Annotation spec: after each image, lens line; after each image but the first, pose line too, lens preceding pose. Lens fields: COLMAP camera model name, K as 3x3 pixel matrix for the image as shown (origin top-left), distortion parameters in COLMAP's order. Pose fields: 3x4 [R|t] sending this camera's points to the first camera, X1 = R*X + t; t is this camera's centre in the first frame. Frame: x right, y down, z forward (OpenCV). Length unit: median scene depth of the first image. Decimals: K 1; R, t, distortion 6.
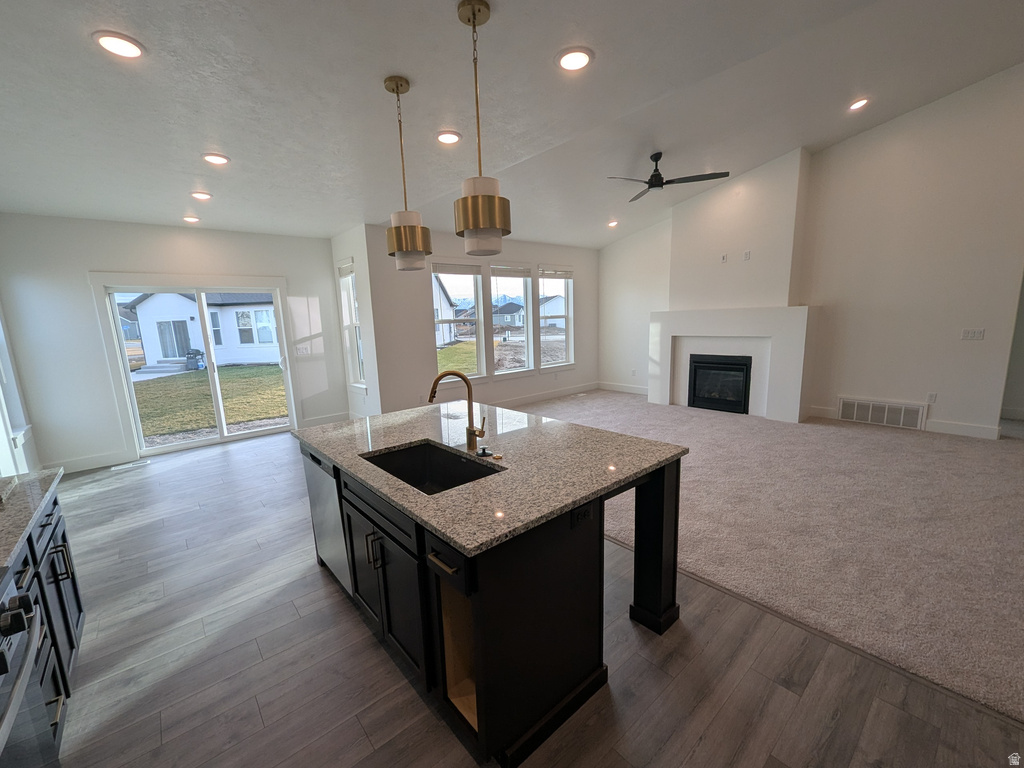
lens RADIAL K [[423.7, 0, 508.0], [0, 423.7, 393.9], [0, 0, 1]] dist [0.004282, -0.003921]
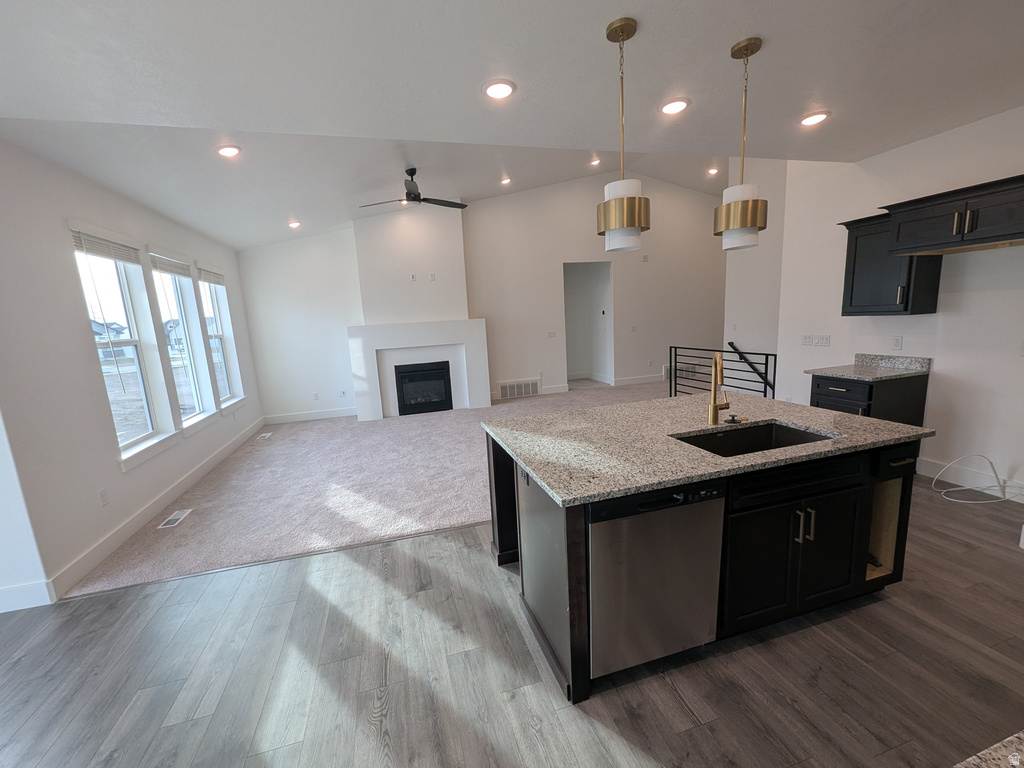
lens RADIAL K [[423.7, 0, 508.0], [0, 423.7, 393.9], [0, 0, 1]] dist [0.004282, -0.003921]
pose [[0.411478, -0.150053, 0.898983, -0.491409], [0.205020, 0.976314, 0.069120, -0.050174], [-0.888061, 0.155868, 0.432495, 0.380339]]
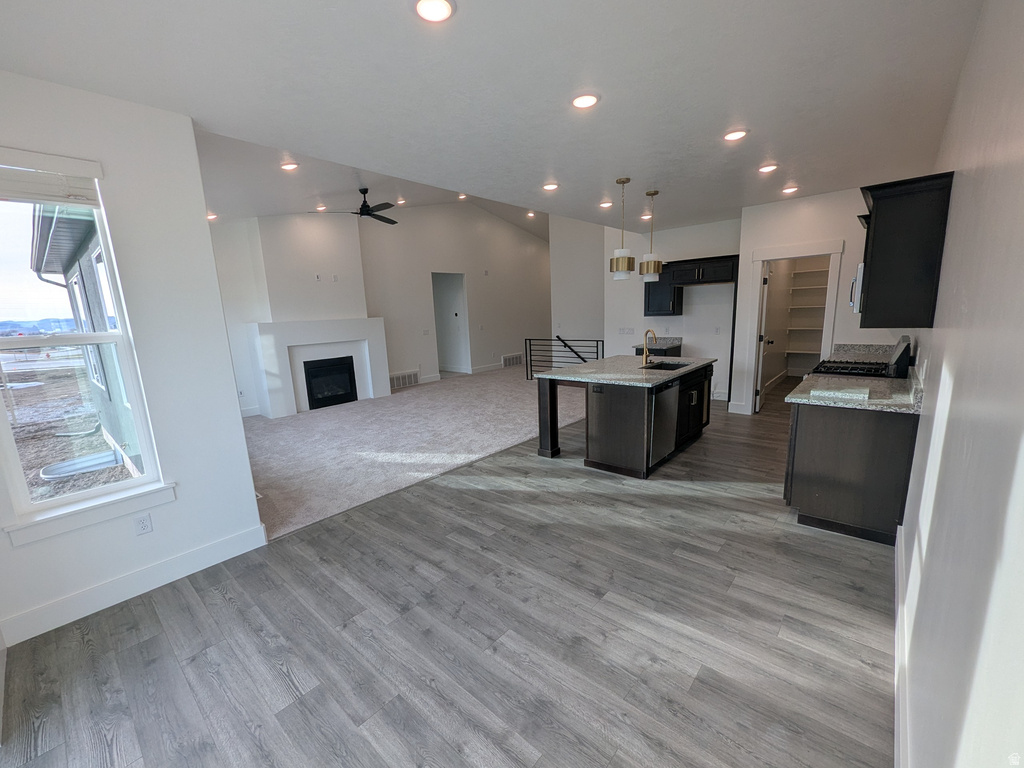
lens RADIAL K [[423.7, 0, 508.0], [0, 423.7, 393.9], [0, 0, 1]] dist [0.004282, -0.003921]
pose [[-0.136658, -0.151375, 0.978984, -0.864483], [0.223729, 0.958006, 0.179362, -0.112912], [-0.965023, 0.243539, -0.097052, 0.759323]]
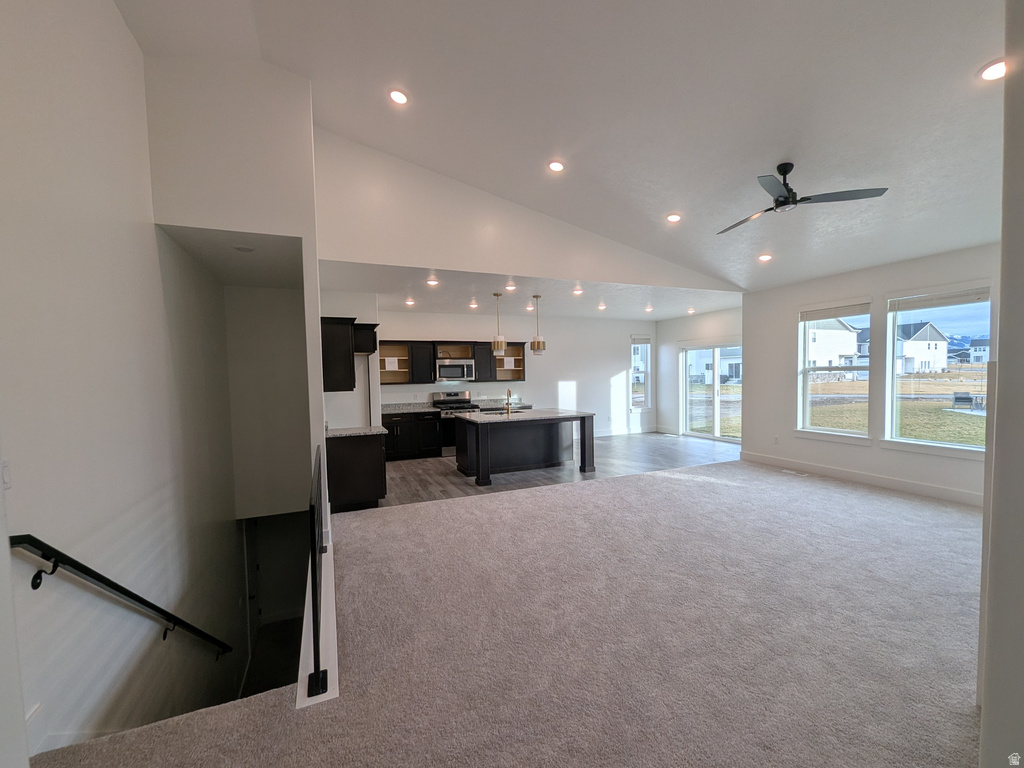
lens RADIAL K [[423.7, 0, 508.0], [0, 423.7, 393.9], [0, 0, 1]] dist [0.004282, -0.003921]
pose [[-0.296955, 0.087465, -0.950877, 1.117137], [-0.135967, 0.981777, 0.132769, -0.169633], [0.945162, 0.168714, -0.279651, 0.712637]]
